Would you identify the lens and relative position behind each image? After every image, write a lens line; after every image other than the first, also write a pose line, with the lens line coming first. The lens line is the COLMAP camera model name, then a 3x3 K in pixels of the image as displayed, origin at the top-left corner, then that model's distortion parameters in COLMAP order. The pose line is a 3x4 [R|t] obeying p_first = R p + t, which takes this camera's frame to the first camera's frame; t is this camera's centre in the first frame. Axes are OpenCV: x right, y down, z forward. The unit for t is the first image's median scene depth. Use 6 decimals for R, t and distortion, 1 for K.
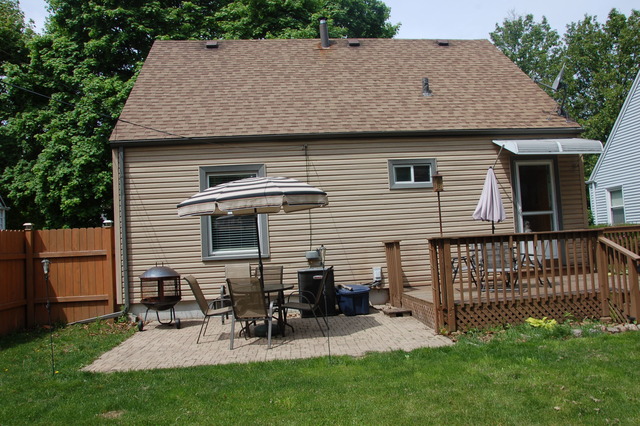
lens RADIAL K [[509.4, 0, 318.3], [0, 509.4, 214.8], [0, 0, 1]] dist [-0.064742, -0.012865]
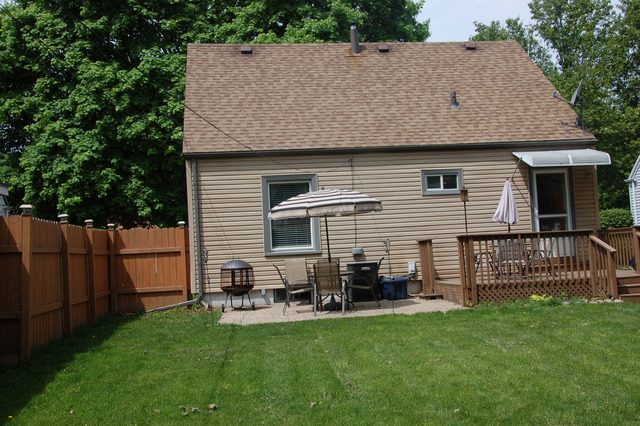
lens RADIAL K [[689.0, 0, 320.9], [0, 689.0, 216.0], [0, 0, 1]] dist [0.066437, 0.000000]
pose [[0.999553, 0.002588, 0.029771, -0.137014], [-0.002734, 0.999984, 0.004891, -0.009826], [-0.029758, -0.004971, 0.999545, -0.565935]]
